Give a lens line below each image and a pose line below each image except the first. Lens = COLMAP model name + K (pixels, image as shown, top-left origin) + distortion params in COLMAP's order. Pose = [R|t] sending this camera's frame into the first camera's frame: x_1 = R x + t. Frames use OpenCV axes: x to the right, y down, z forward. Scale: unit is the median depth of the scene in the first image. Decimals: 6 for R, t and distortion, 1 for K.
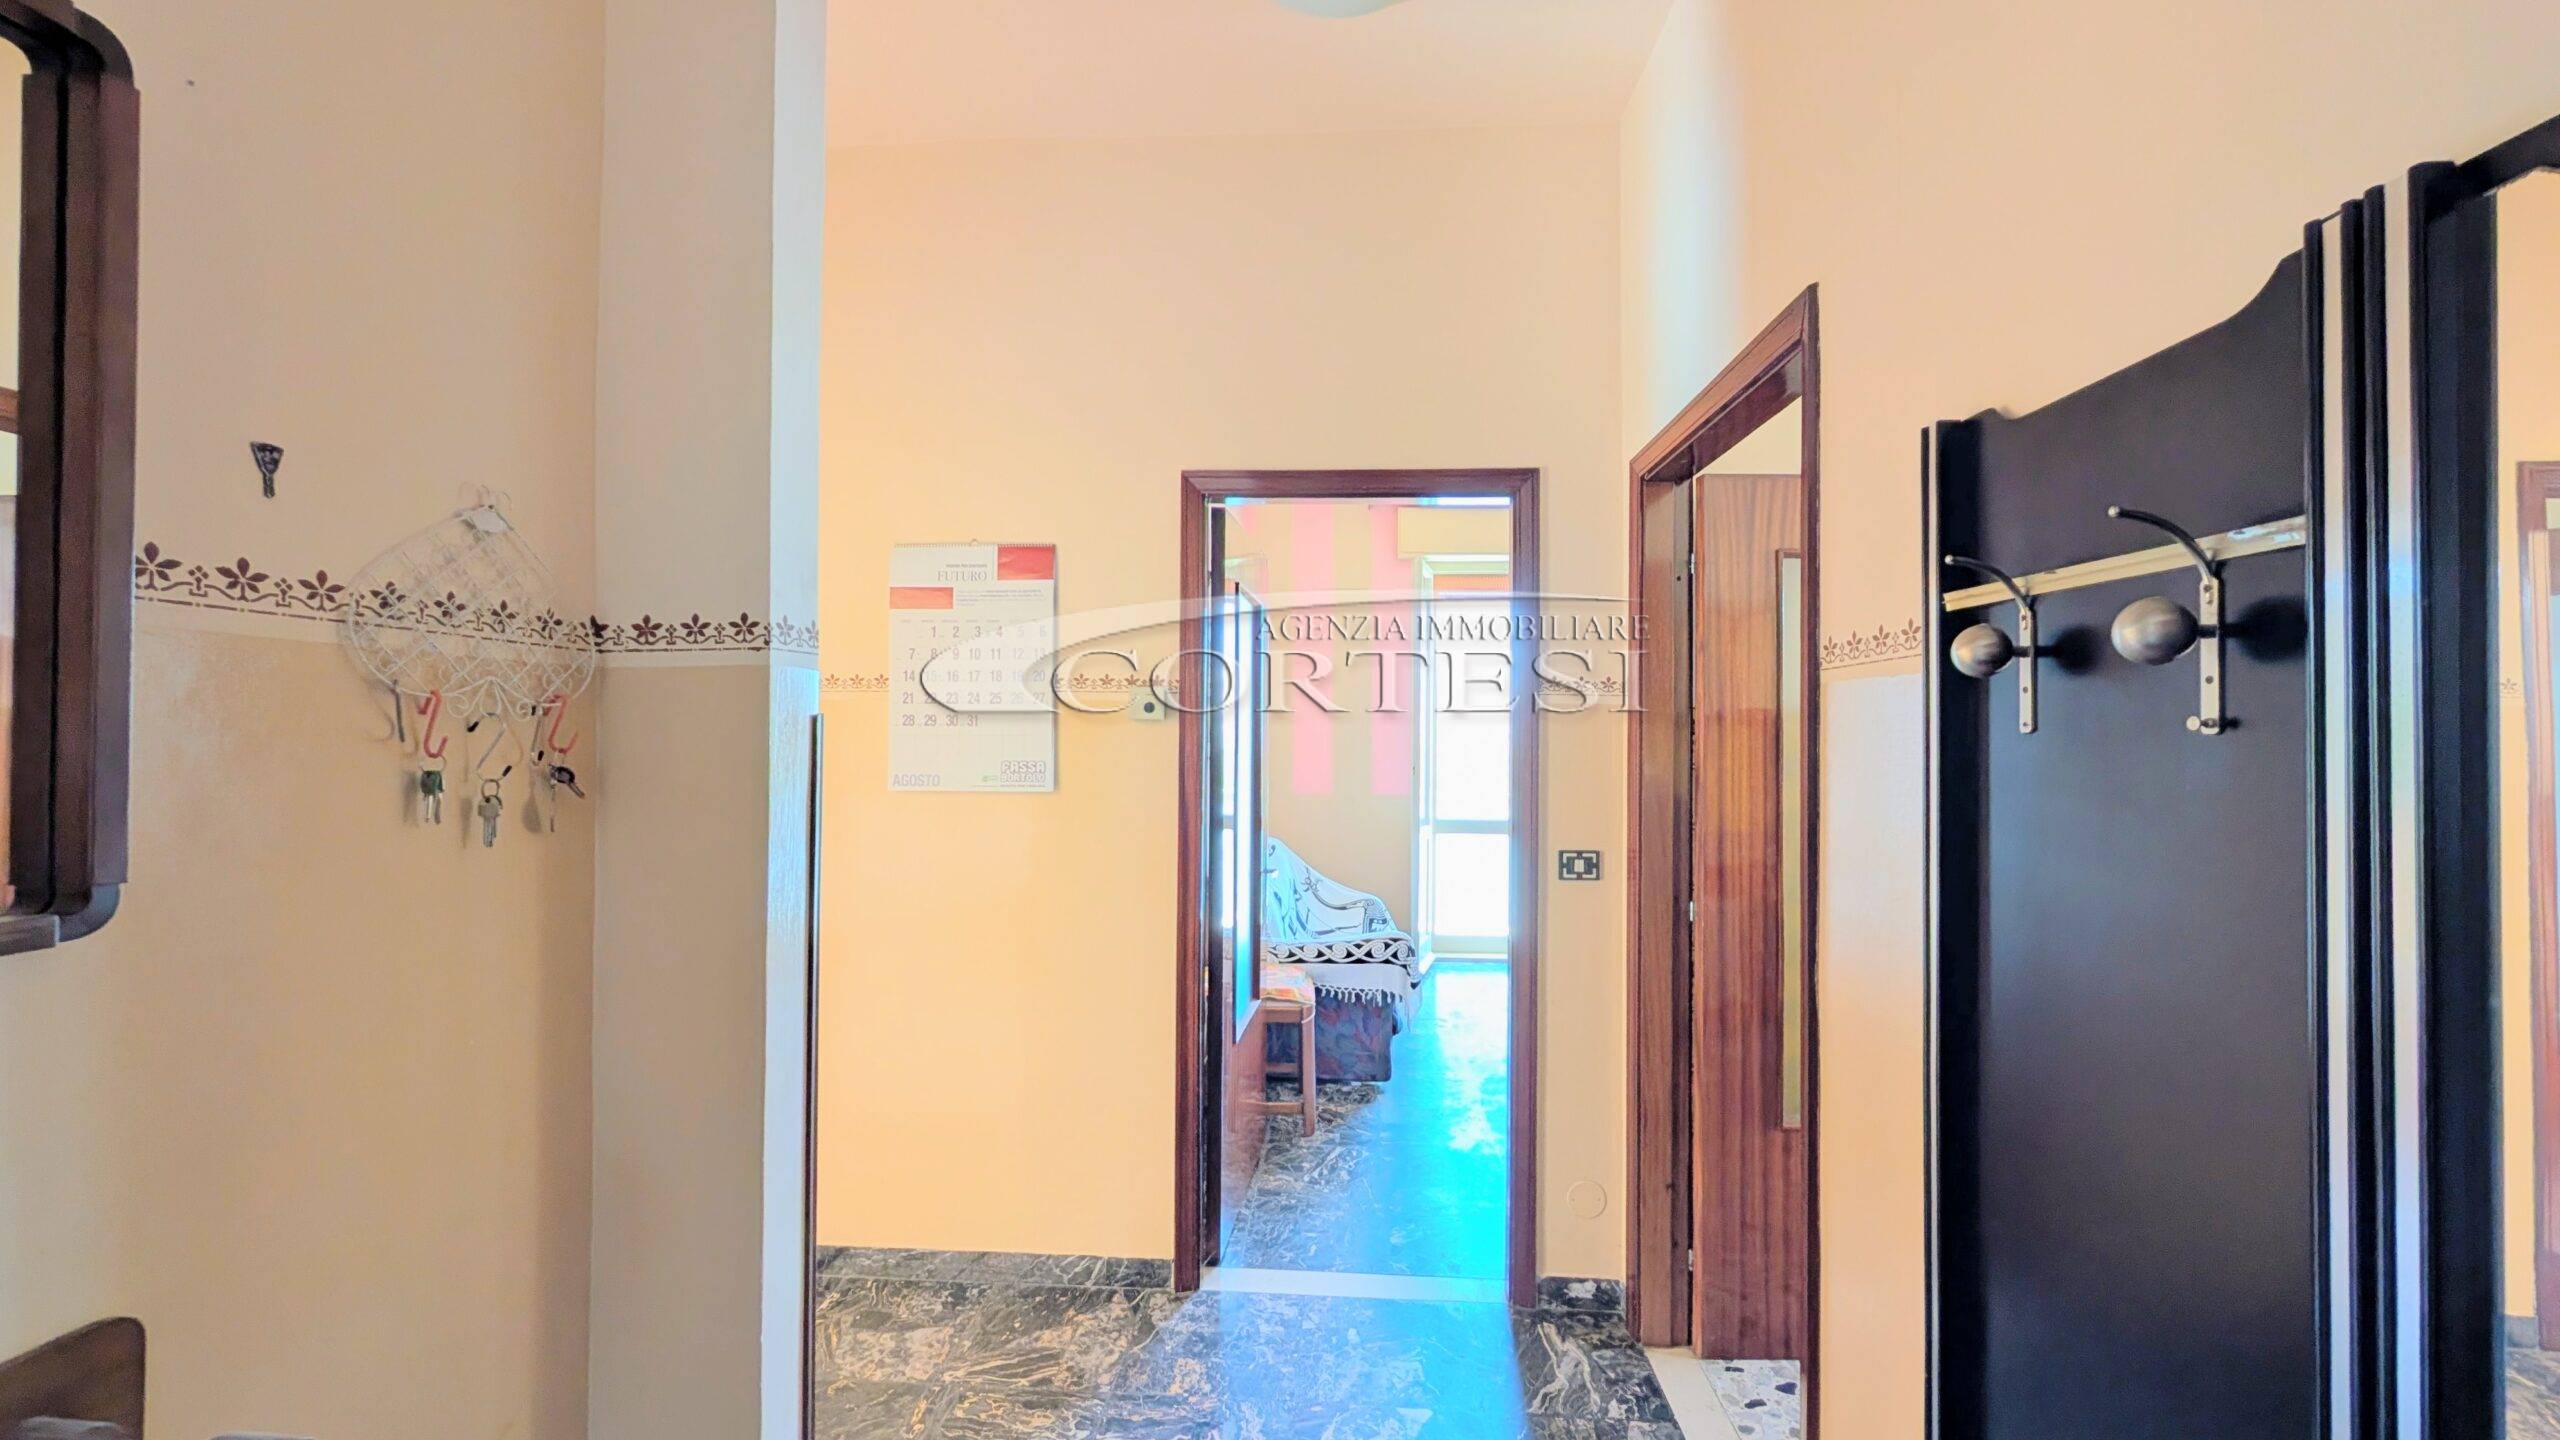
lens RADIAL K [[977.4, 0, 1280.0], [0, 977.4, 720.0], [0, 0, 1]] dist [-0.000208, -0.000079]
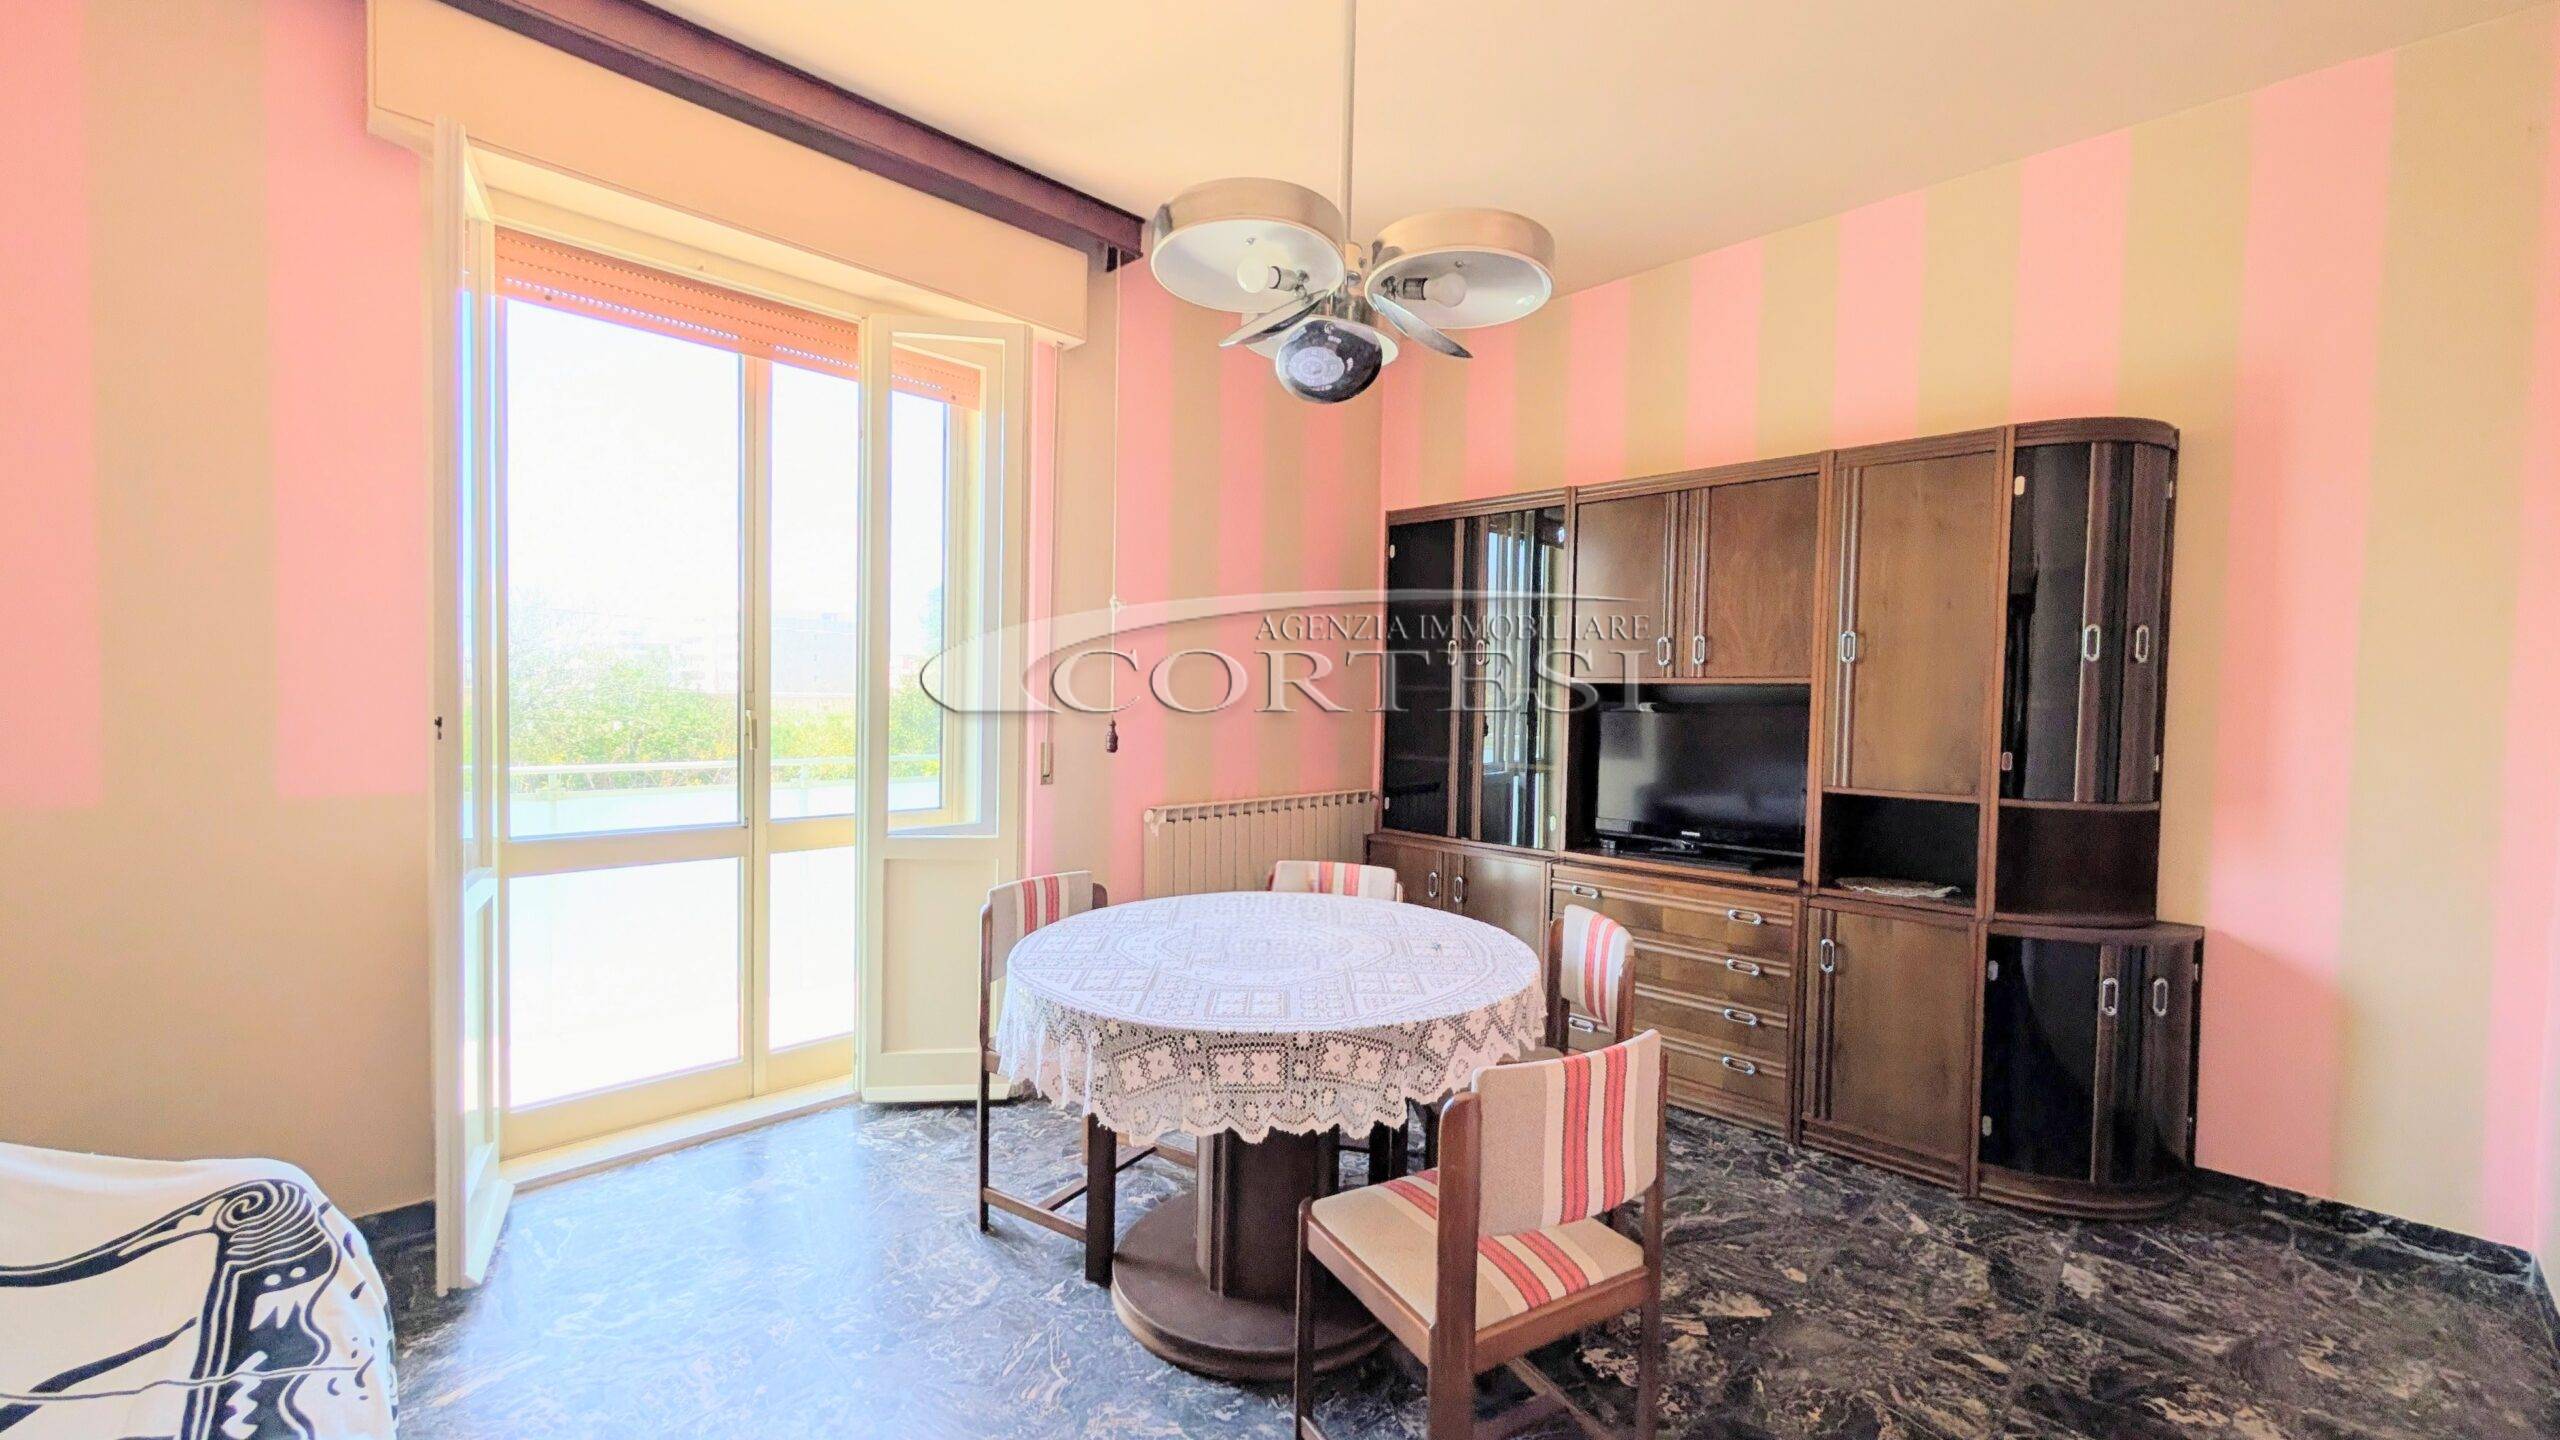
lens RADIAL K [[969.1, 0, 1297.7], [0, 969.1, 721.5], [0, 0, 1]] dist [-0.001197, 0.000523]
pose [[0.647403, -0.018394, 0.761926, 0.102517], [-0.022290, 0.998824, 0.043053, 0.035500], [-0.761822, -0.044856, 0.646232, 0.777293]]
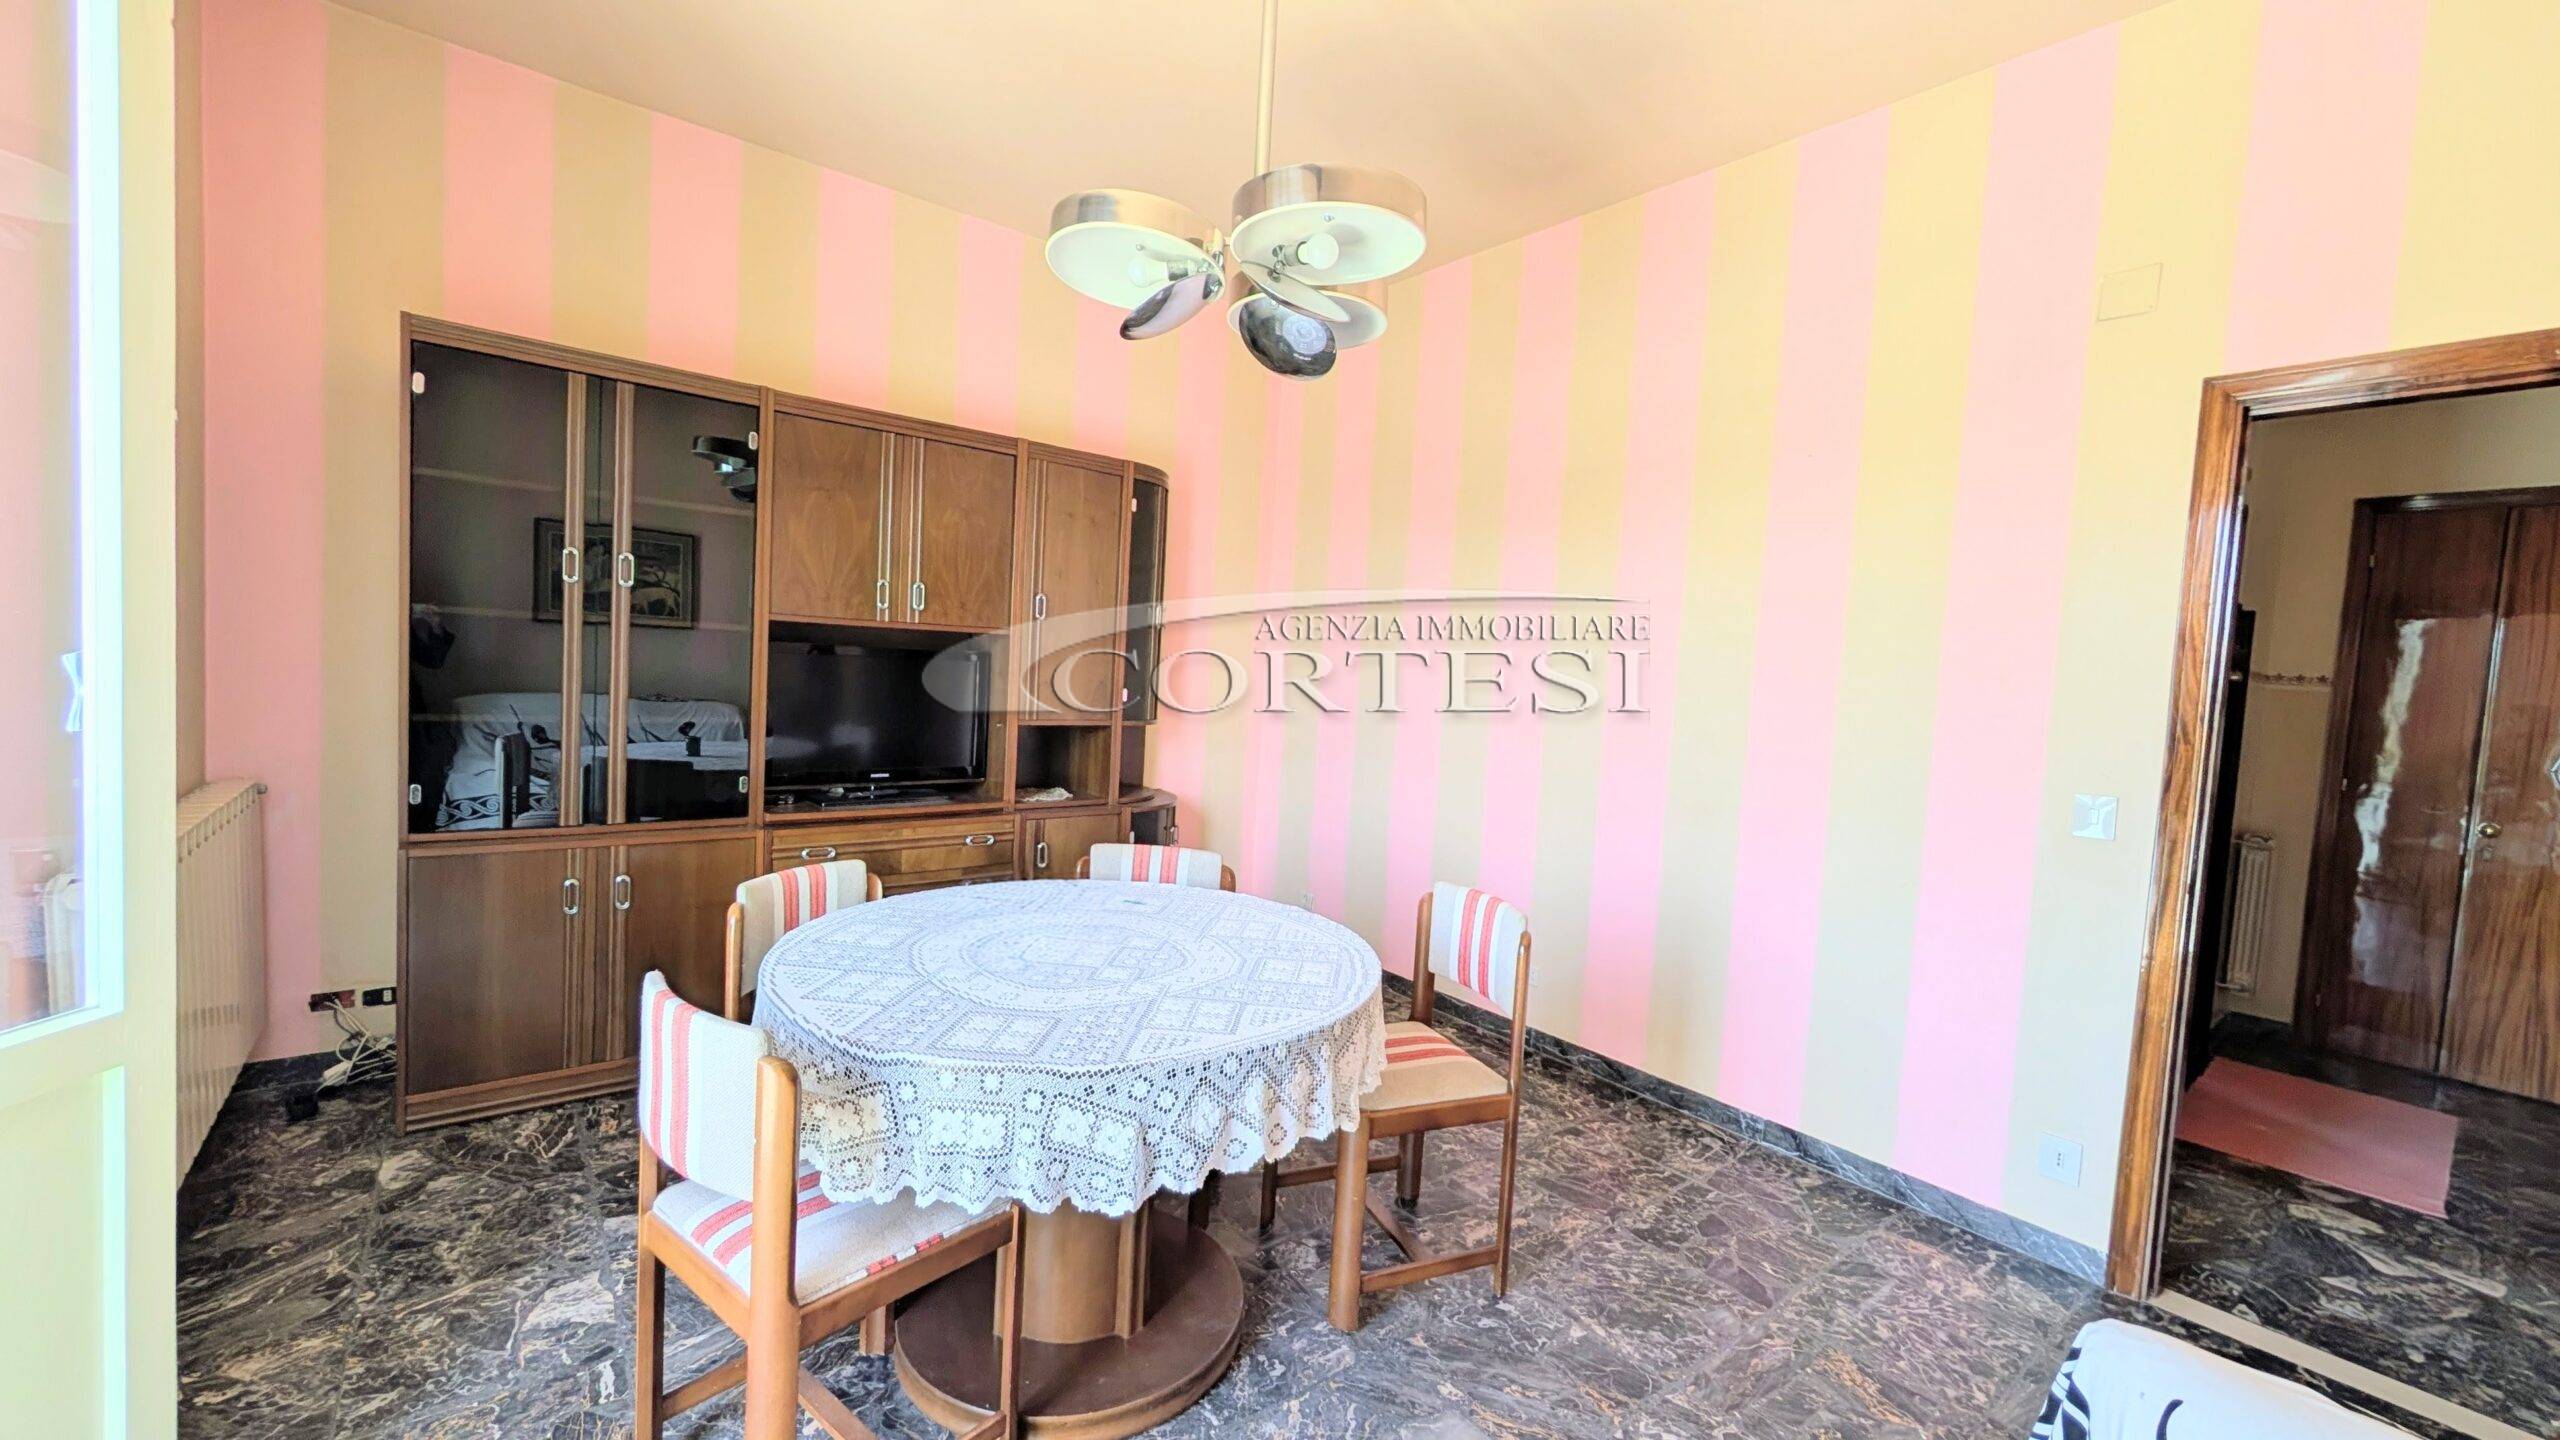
lens RADIAL K [[977.4, 0, 1280.0], [0, 977.4, 720.0], [0, 0, 1]] dist [-0.000208, -0.000079]
pose [[-0.669840, -0.089739, 0.737063, 0.097705], [-0.070126, 0.995878, 0.057520, 0.039073], [-0.739186, -0.013158, -0.673372, 1.411810]]
